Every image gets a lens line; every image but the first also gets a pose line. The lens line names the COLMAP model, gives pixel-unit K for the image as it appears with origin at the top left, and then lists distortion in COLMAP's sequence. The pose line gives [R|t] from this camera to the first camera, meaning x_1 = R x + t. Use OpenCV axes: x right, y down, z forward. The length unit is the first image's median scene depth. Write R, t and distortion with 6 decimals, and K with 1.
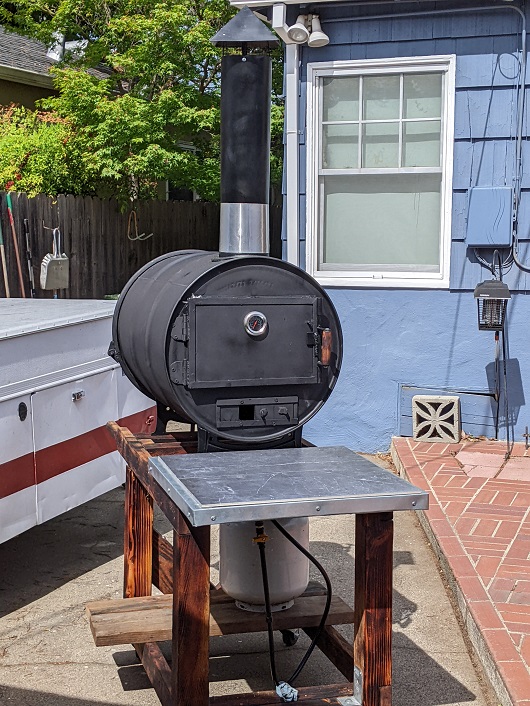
lens RADIAL K [[1127.5, 0, 264.8], [0, 1127.5, 352.9], [0, 0, 1]] dist [0.105350, 0.000000]
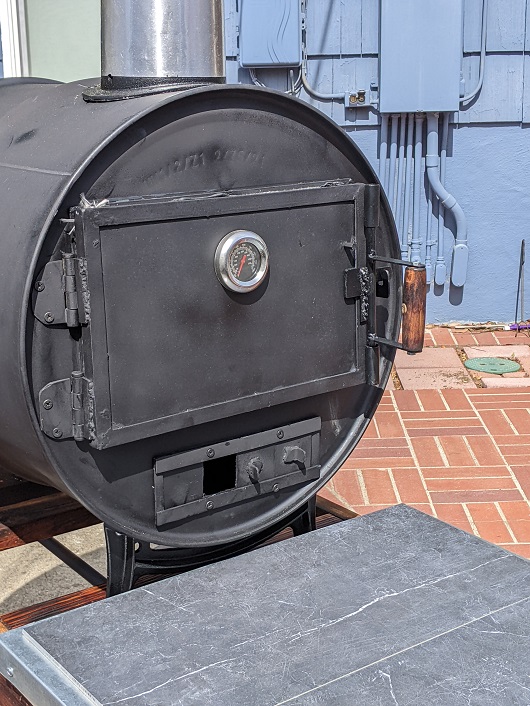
lens RADIAL K [[1127.5, 0, 266.1], [0, 1127.5, 353.0], [0, 0, 1]] dist [0.105350, 0.000000]
pose [[0.938722, -0.103279, 0.328838, -0.132285], [0.053613, 0.986192, 0.156690, -0.055369], [-0.340480, -0.129458, 0.931297, 0.620957]]
